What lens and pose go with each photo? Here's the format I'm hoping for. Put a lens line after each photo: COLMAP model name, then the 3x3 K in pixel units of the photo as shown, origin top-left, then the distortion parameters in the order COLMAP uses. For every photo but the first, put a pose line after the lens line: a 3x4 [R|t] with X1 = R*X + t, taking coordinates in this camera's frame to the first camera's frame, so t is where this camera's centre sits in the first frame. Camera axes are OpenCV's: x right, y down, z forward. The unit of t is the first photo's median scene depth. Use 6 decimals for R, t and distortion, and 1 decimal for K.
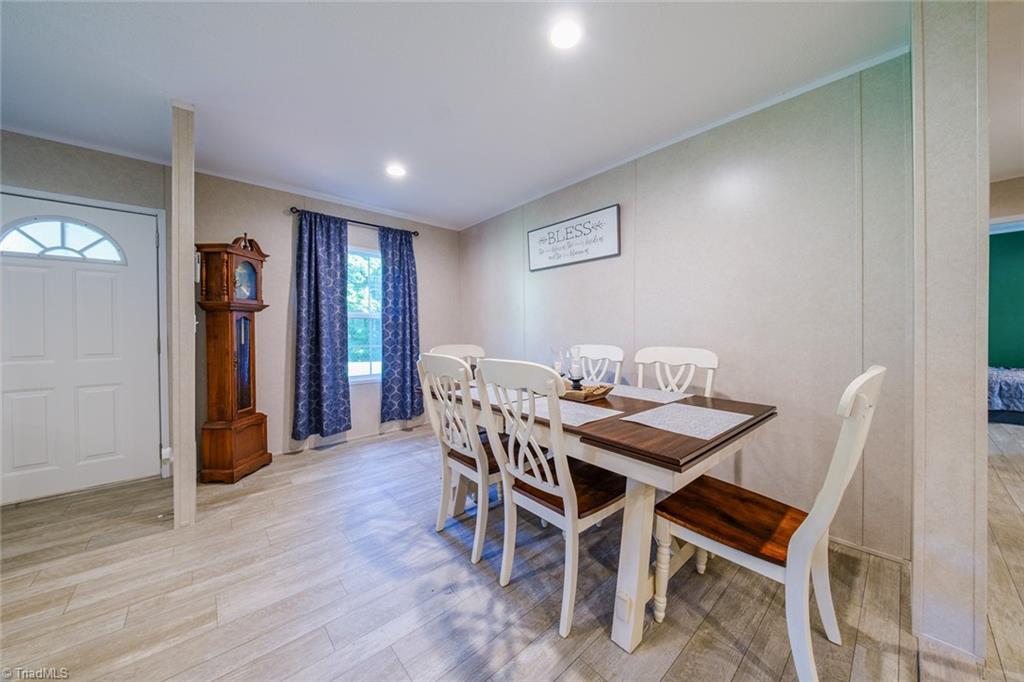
lens RADIAL K [[356.5, 0, 516.5], [0, 356.5, 331.7], [0, 0, 1]] dist [0.016128, -0.004758]
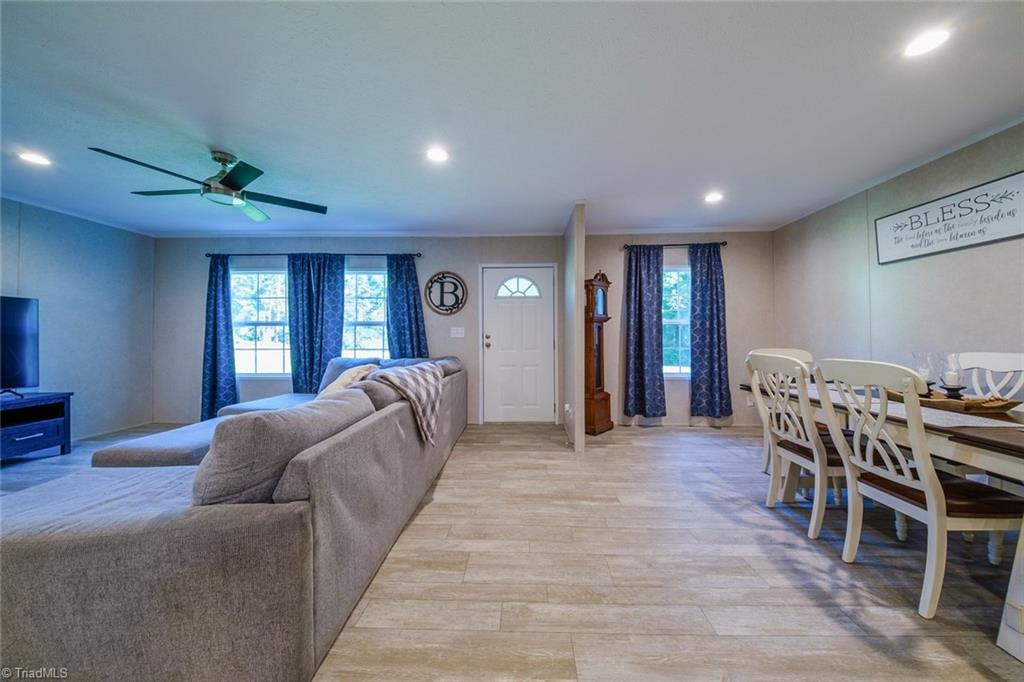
lens RADIAL K [[349.8, 0, 518.1], [0, 349.8, 334.8], [0, 0, 1]] dist [0.052752, -0.023788]
pose [[0.729605, -0.003878, -0.683858, -0.010319], [0.001441, 0.999990, -0.004134, 0.000564], [0.683868, 0.002030, 0.729603, -0.327530]]
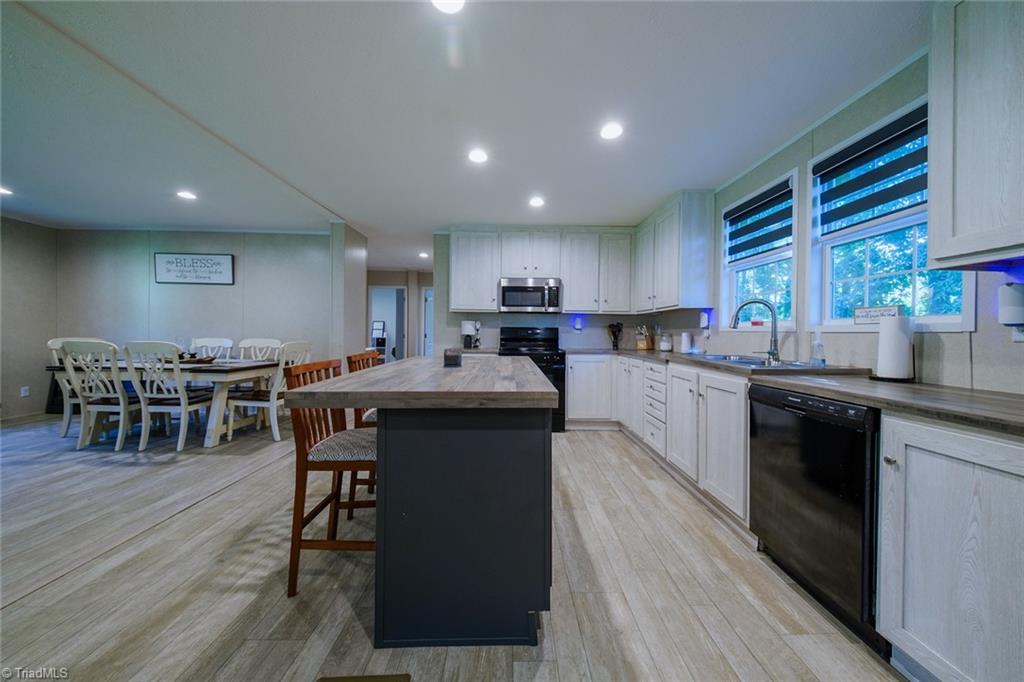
lens RADIAL K [[349.3, 0, 509.6], [0, 349.3, 332.2], [0, 0, 1]] dist [-0.000879, -0.000370]
pose [[0.661308, 0.010782, 0.750037, -0.095780], [-0.011991, 0.999921, -0.003802, -0.002371], [-0.750018, -0.006479, 0.661385, -1.245301]]
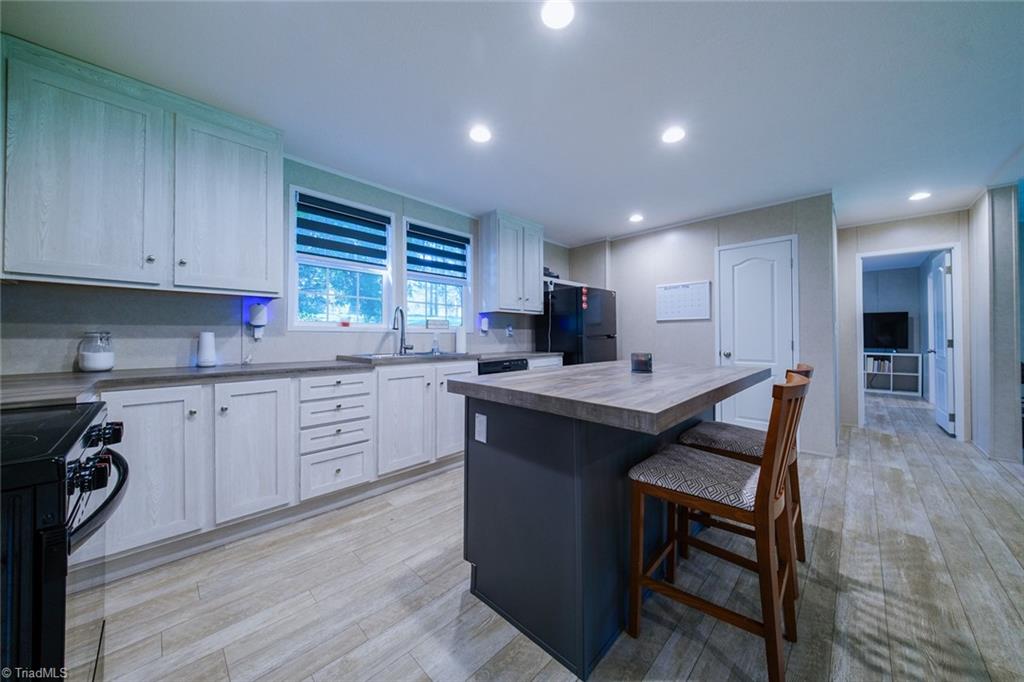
lens RADIAL K [[353.4, 0, 528.1], [0, 353.4, 333.6], [0, 0, 1]] dist [-0.000050, -0.000320]
pose [[-0.996085, 0.004422, -0.088285, 0.712007], [0.005521, 0.999910, -0.012208, 0.003910], [0.088224, -0.012647, -0.996020, 0.084262]]
